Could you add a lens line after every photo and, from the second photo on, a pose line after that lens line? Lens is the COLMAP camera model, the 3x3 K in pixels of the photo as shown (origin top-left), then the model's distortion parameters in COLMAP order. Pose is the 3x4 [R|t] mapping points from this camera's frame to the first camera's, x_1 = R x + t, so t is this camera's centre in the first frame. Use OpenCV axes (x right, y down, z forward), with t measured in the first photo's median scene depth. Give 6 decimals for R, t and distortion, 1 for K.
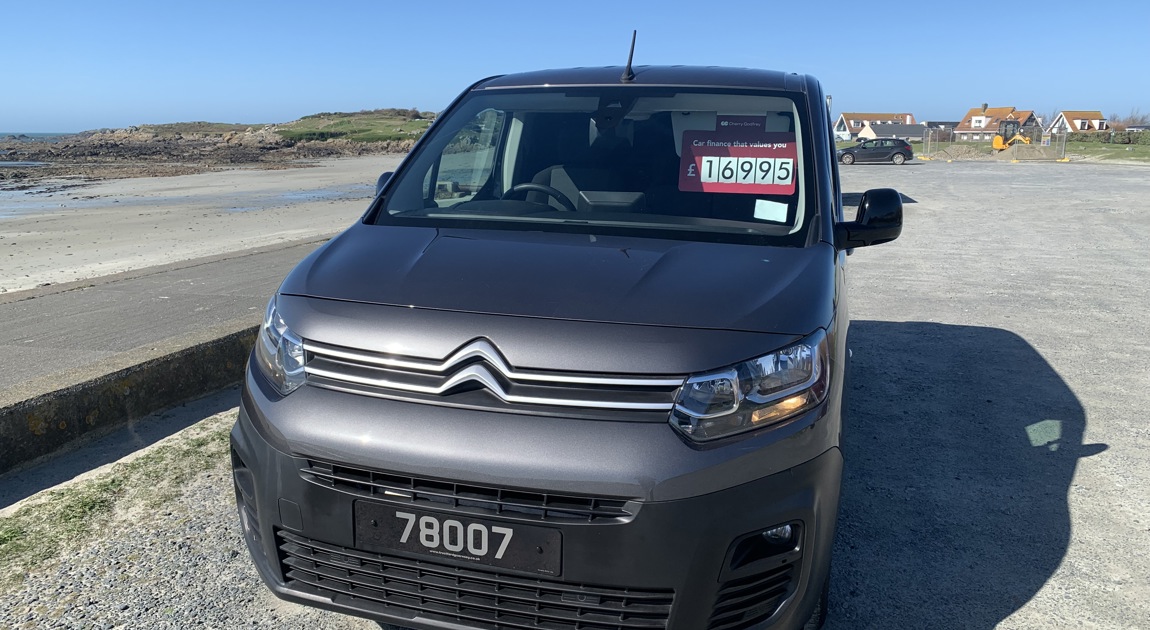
lens RADIAL K [[910.7, 0, 600.0], [0, 910.7, 321.8], [0, 0, 1]] dist [0.029110, -0.018782]
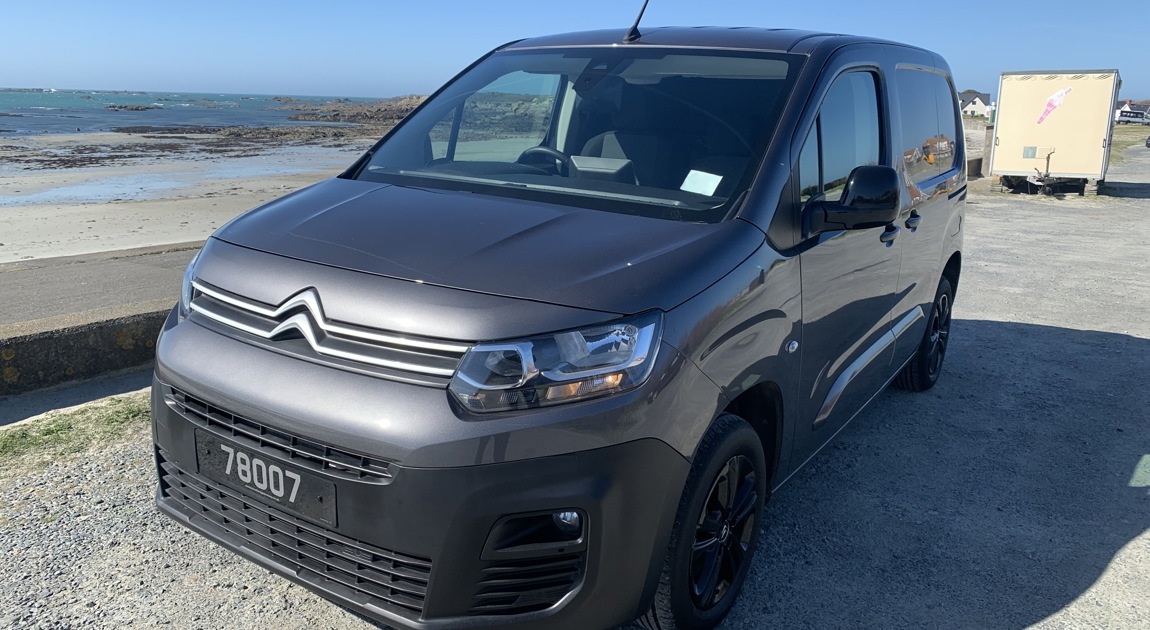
lens RADIAL K [[910.7, 0, 575.0], [0, 910.7, 316.2], [0, 0, 1]] dist [0.029110, -0.018782]
pose [[0.950959, 0.090394, -0.295815, 0.460178], [-0.083767, 0.995870, 0.035025, -0.011840], [0.297759, -0.008528, 0.954603, 0.108054]]
